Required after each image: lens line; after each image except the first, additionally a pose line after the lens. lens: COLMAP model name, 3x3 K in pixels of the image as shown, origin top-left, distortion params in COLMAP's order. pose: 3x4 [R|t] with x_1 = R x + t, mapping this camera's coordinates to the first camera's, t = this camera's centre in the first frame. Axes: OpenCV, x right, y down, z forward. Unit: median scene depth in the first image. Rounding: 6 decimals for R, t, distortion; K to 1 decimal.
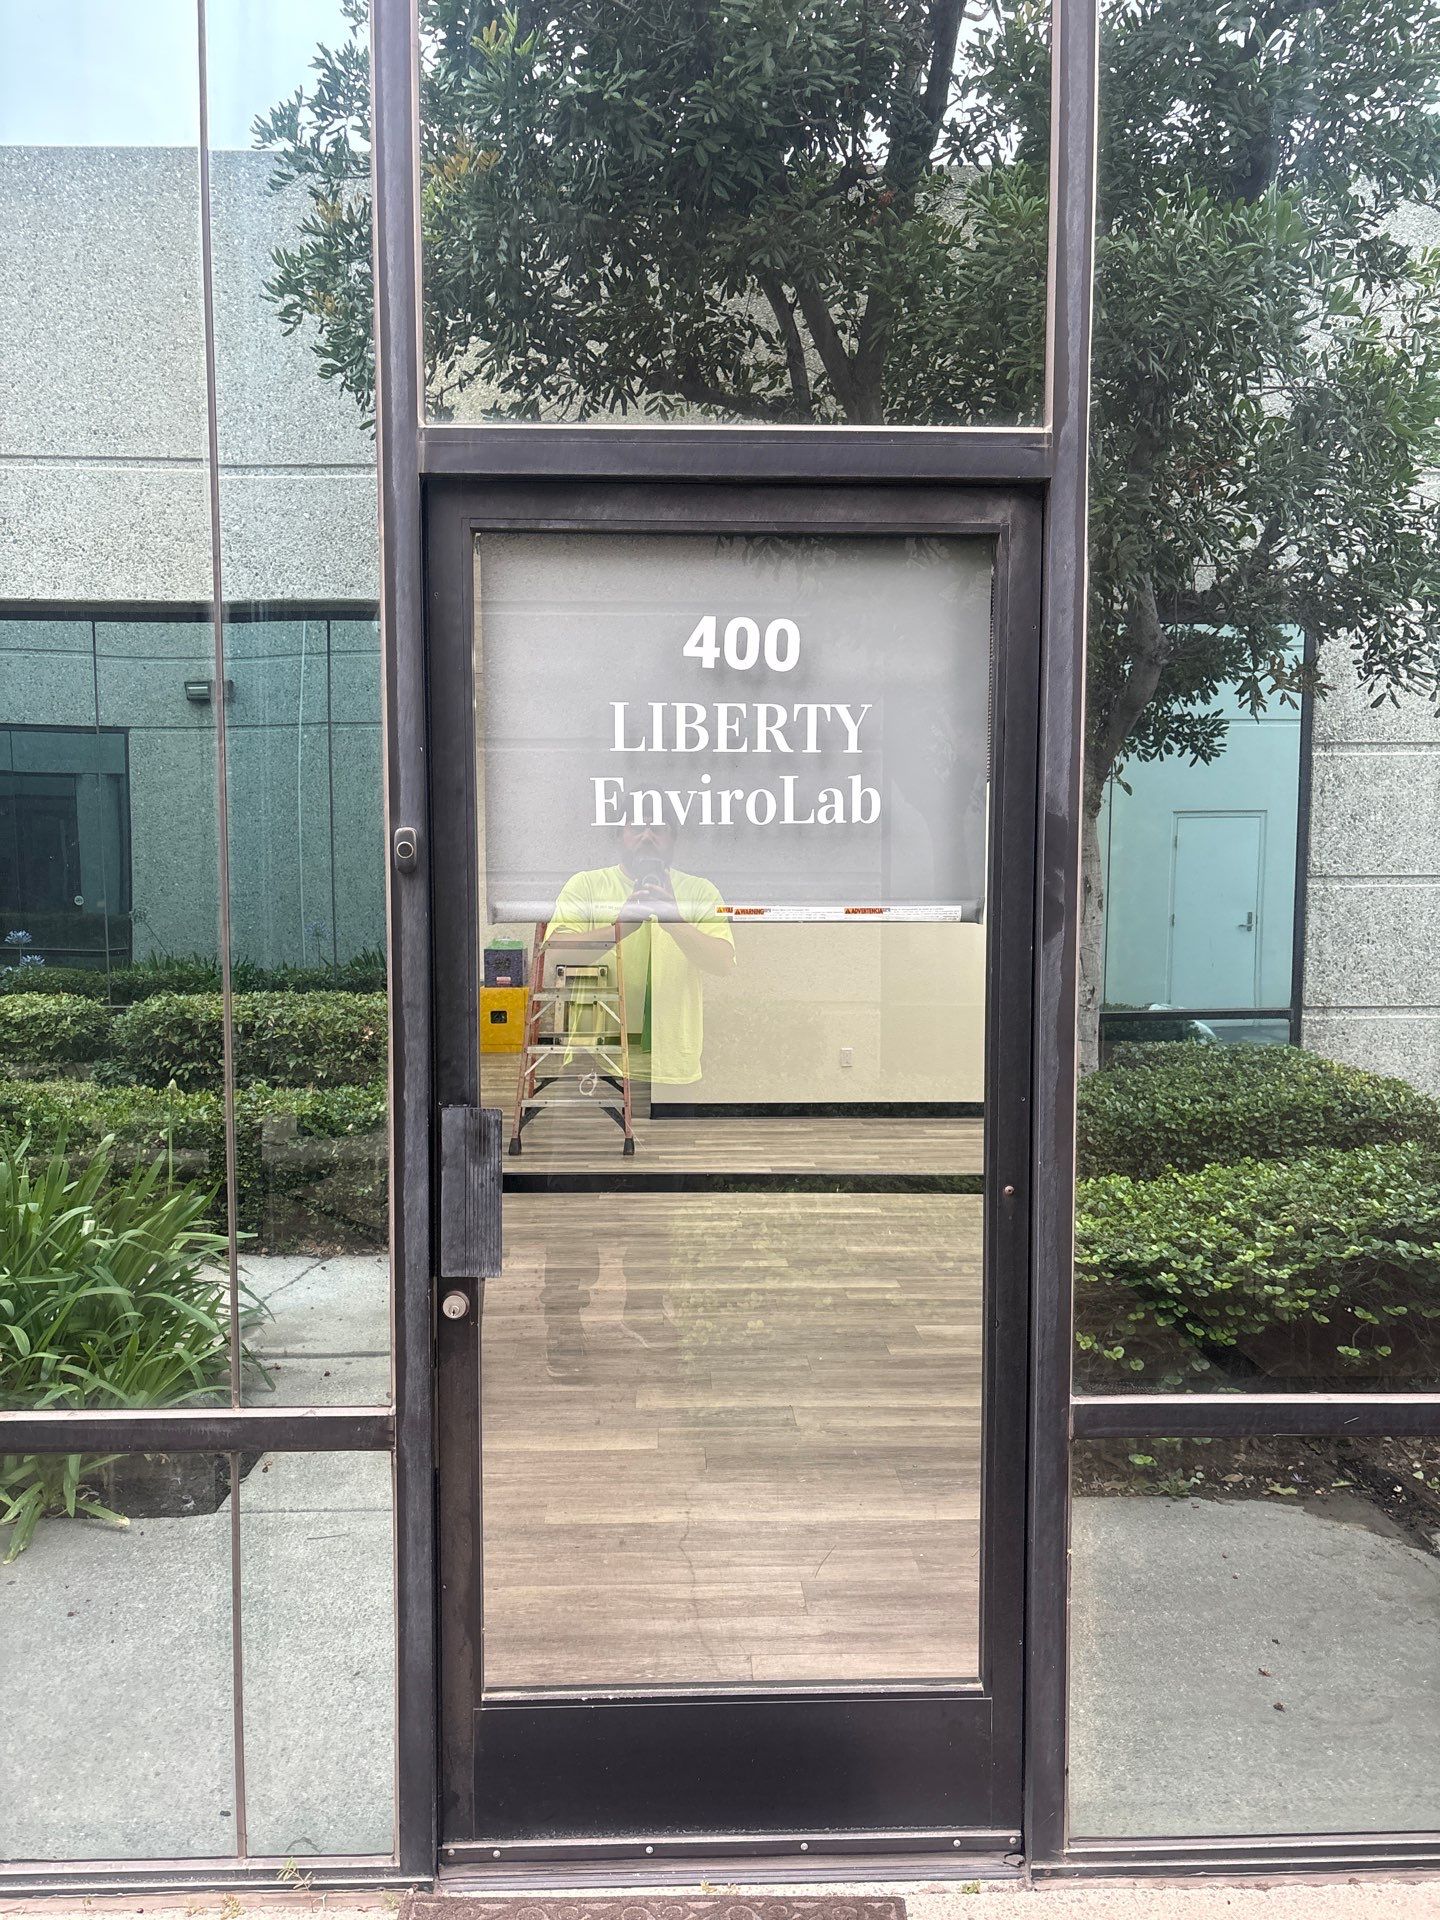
lens RADIAL K [[1451.1, 0, 723.0], [0, 1451.1, 959.4], [0, 0, 1]] dist [0.009887, -0.000814]
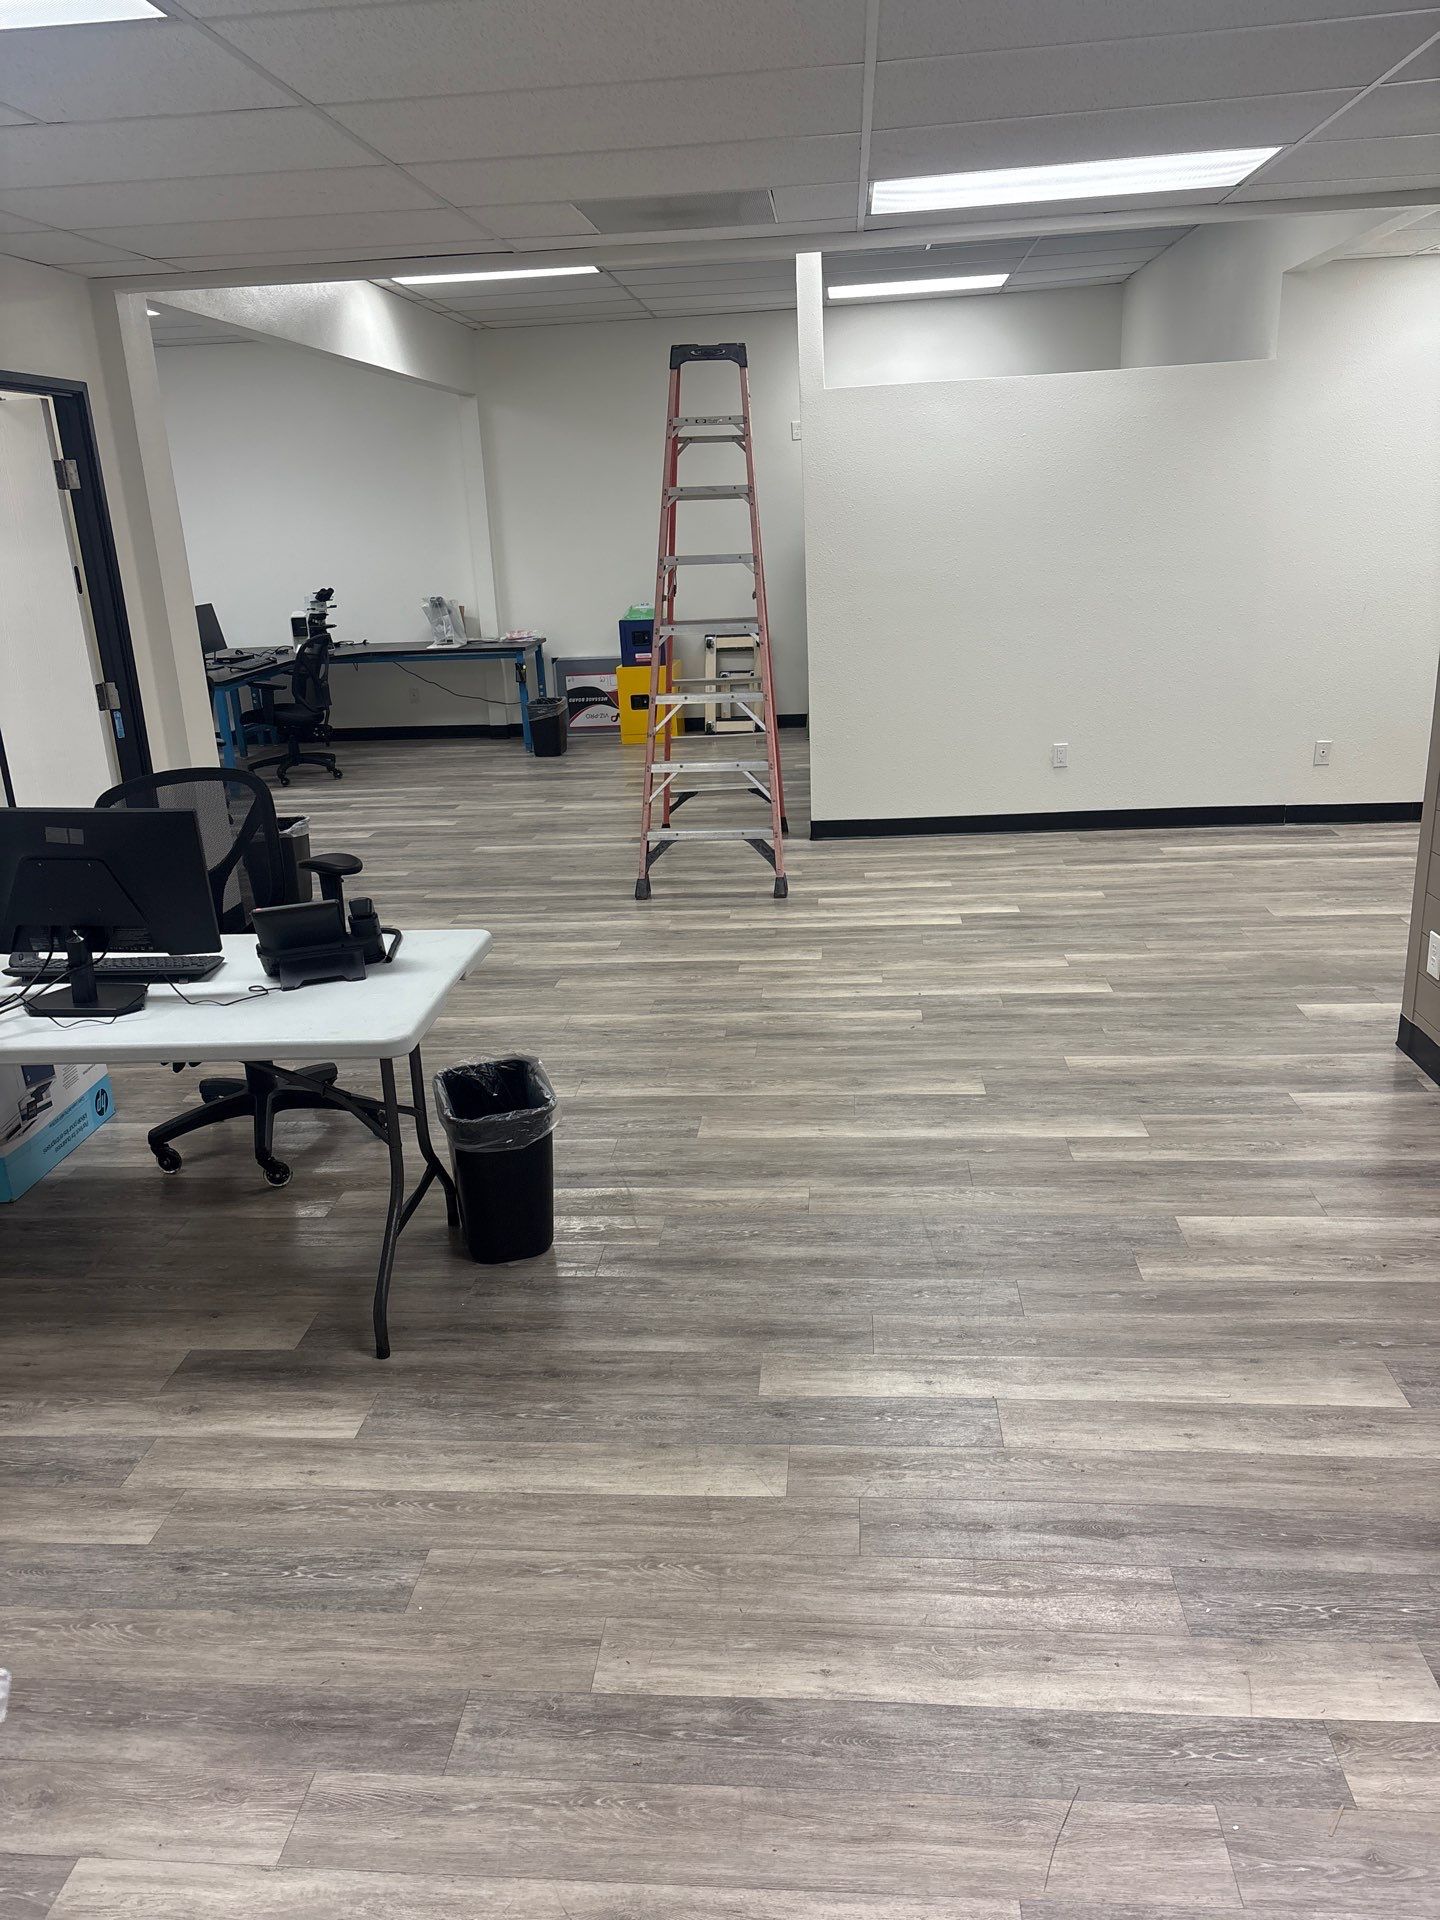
lens RADIAL K [[1451.1, 0, 710.8], [0, 1451.1, 960.1], [0, 0, 1]] dist [0.009887, -0.000814]
pose [[0.989810, -0.018801, -0.141150, 0.012106], [0.052633, 0.969353, 0.239970, -0.034503], [0.132312, -0.244953, 0.960464, 0.292120]]
